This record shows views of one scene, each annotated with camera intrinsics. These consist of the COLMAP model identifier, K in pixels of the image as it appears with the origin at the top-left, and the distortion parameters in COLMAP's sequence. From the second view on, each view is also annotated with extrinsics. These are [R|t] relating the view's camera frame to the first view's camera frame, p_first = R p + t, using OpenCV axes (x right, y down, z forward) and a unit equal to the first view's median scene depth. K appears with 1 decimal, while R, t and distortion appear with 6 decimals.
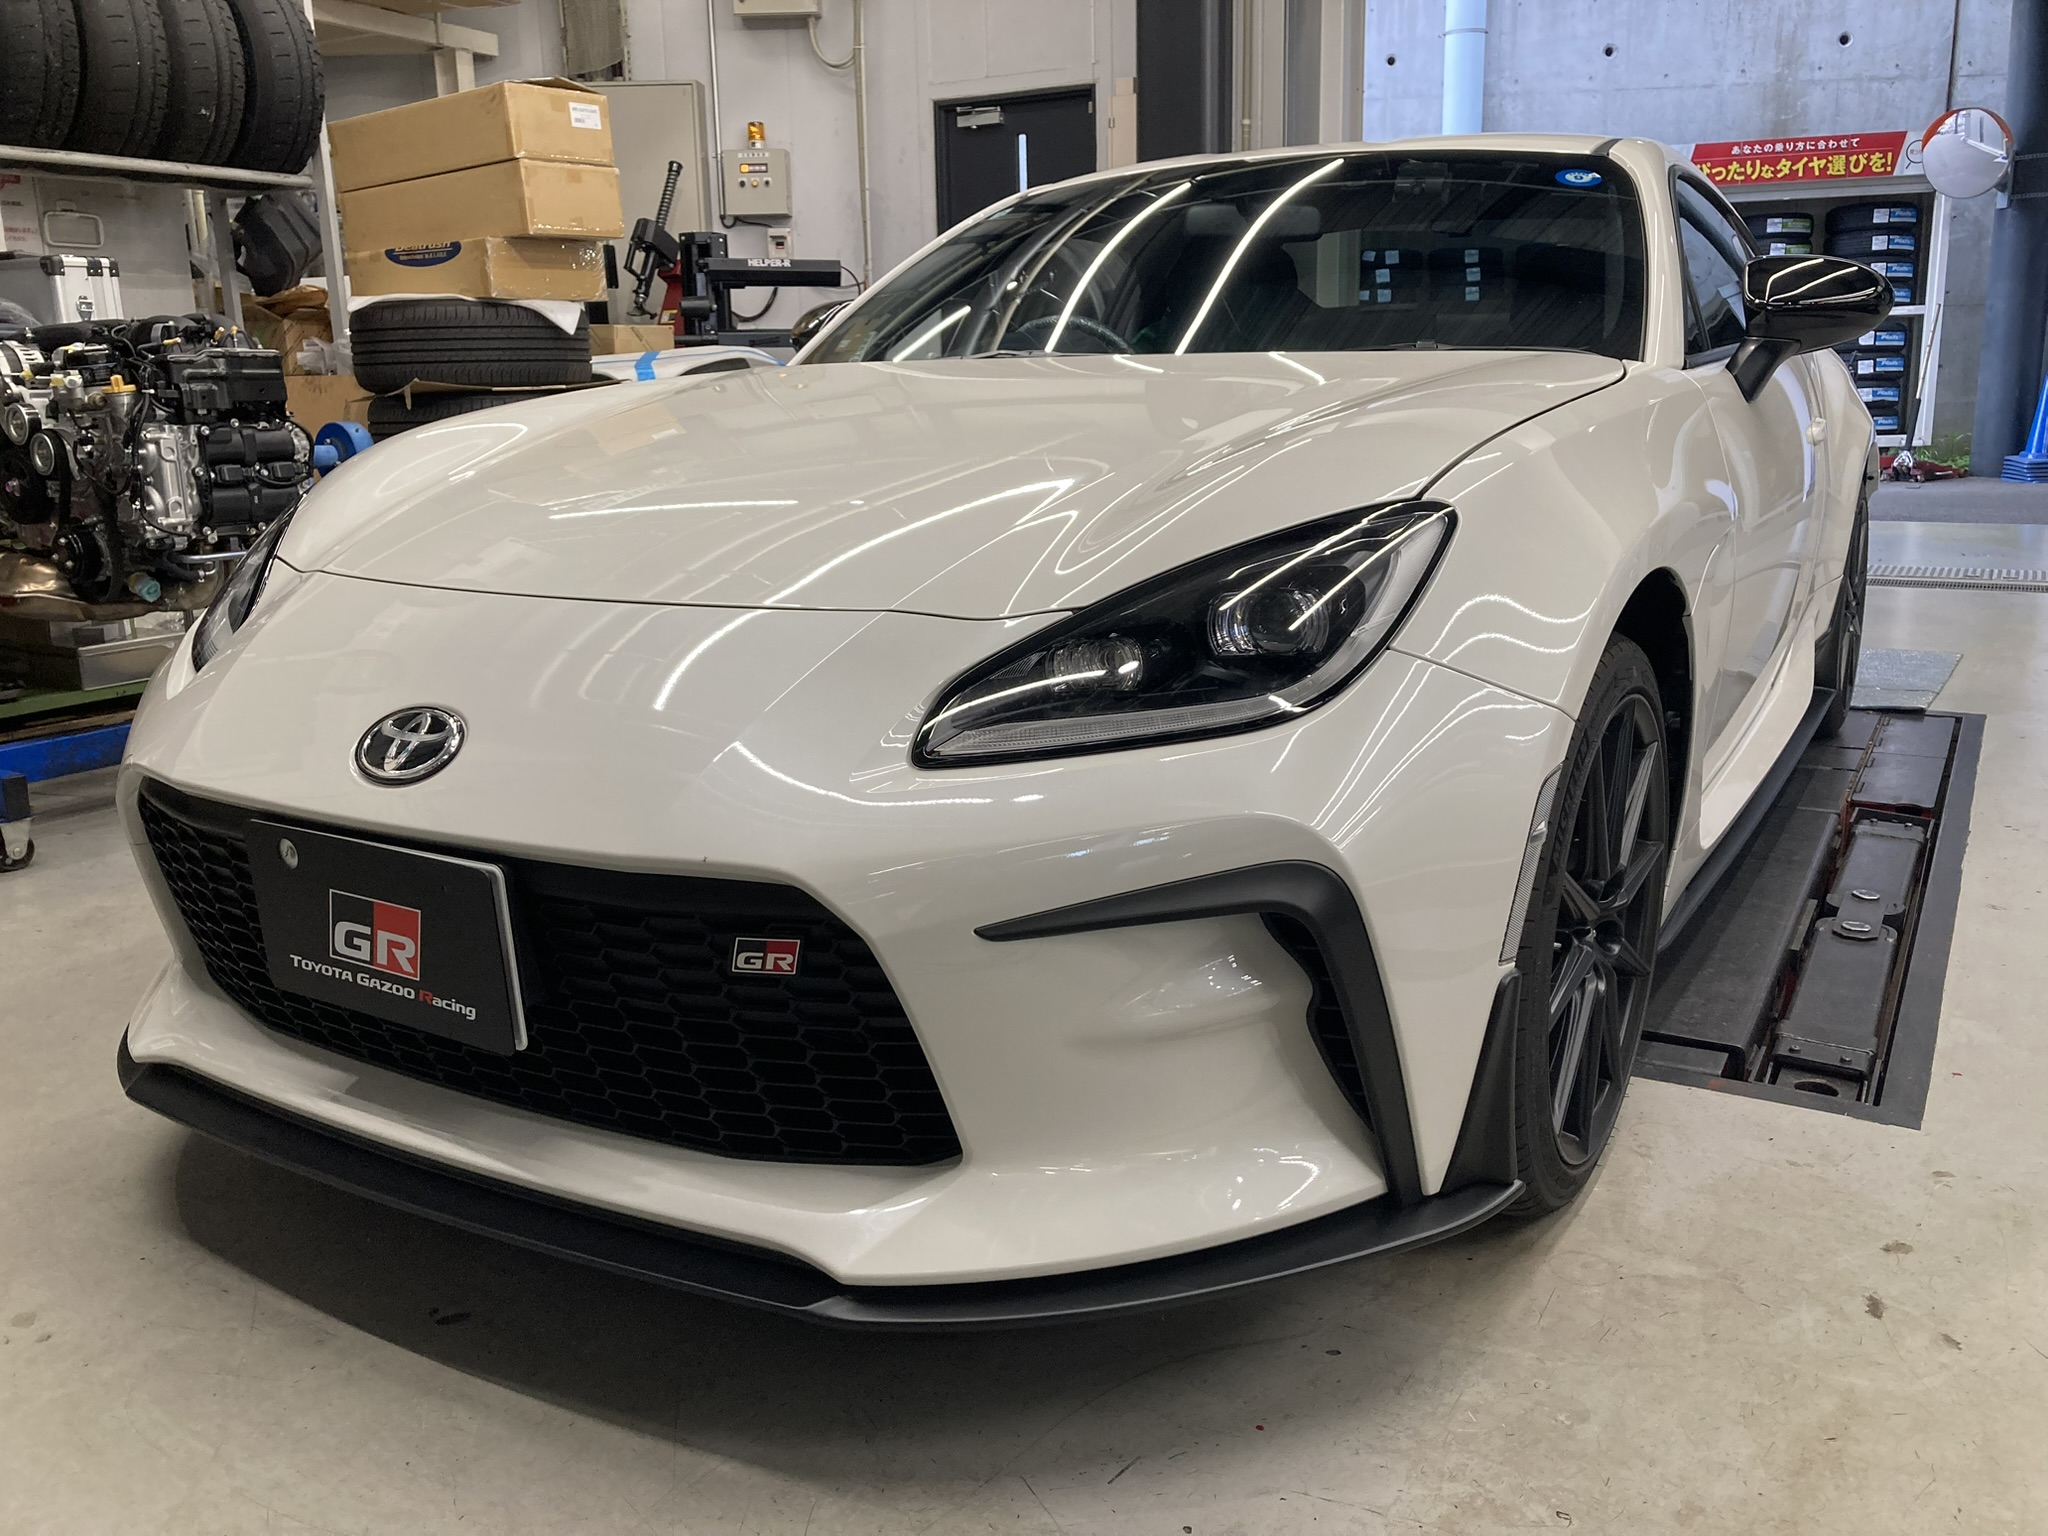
lens RADIAL K [[1669.4, 0, 1028.5], [0, 1669.4, 768.9], [0, 0, 1]] dist [0.012576, 0.003644]
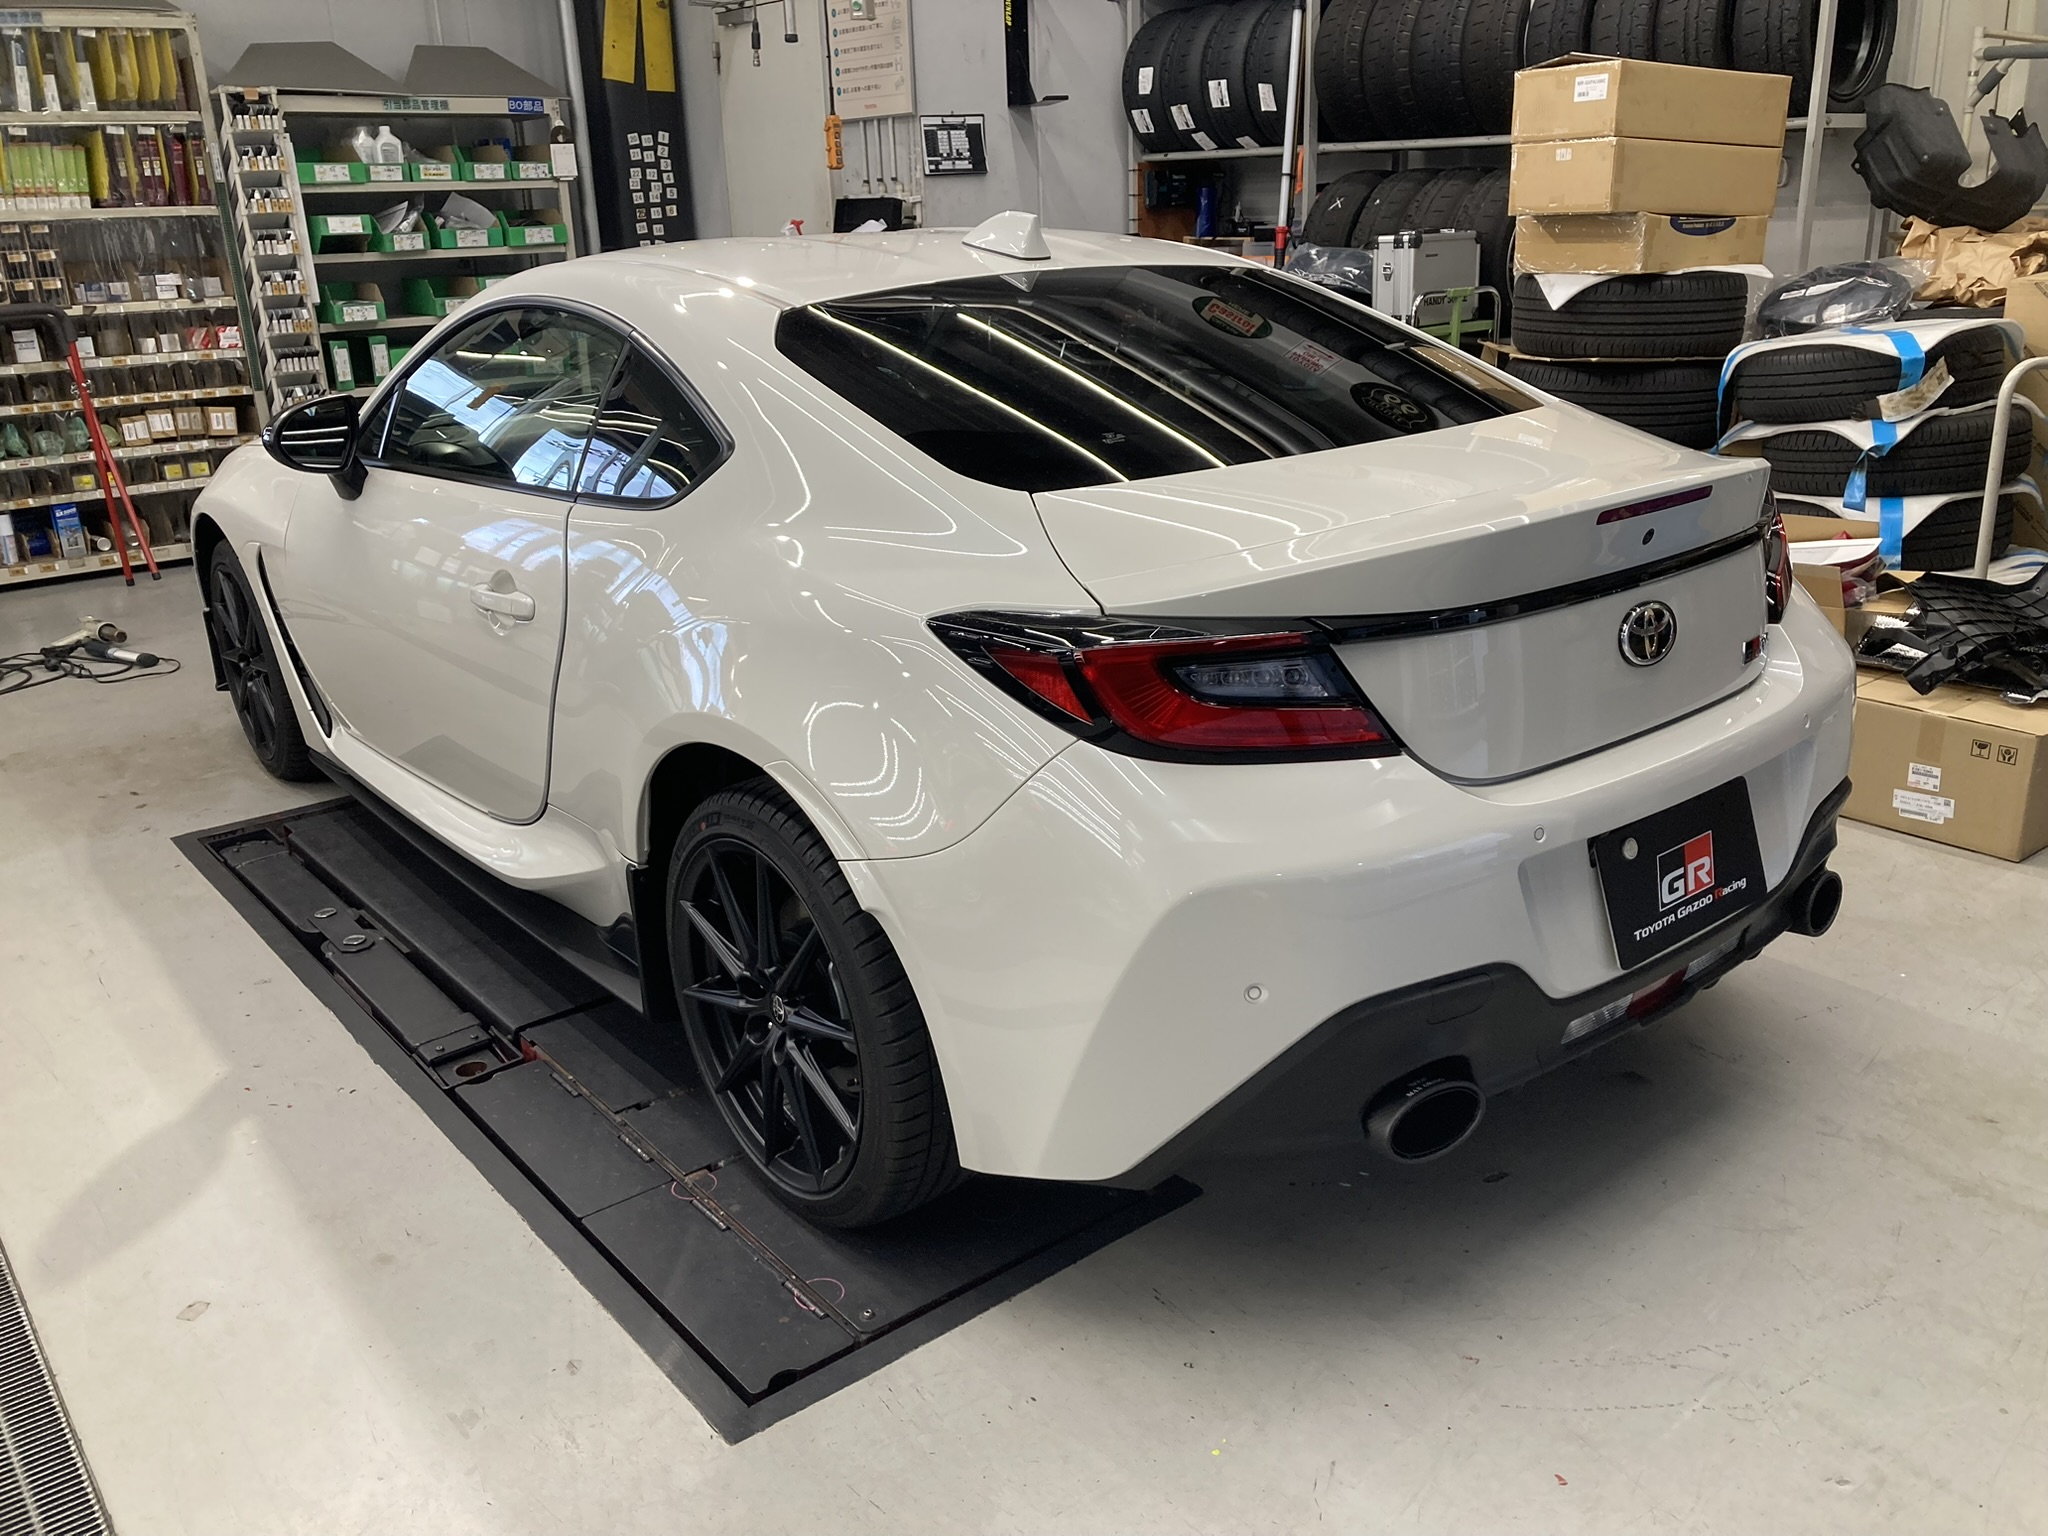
lens RADIAL K [[1669.4, 0, 1027.8], [0, 1669.4, 763.2], [0, 0, 1]] dist [0.012576, 0.003644]
pose [[-0.351475, 0.331379, -0.875587, 0.945366], [-0.181370, 0.893439, 0.410940, -0.432174], [0.918461, 0.303240, -0.253919, 1.211191]]
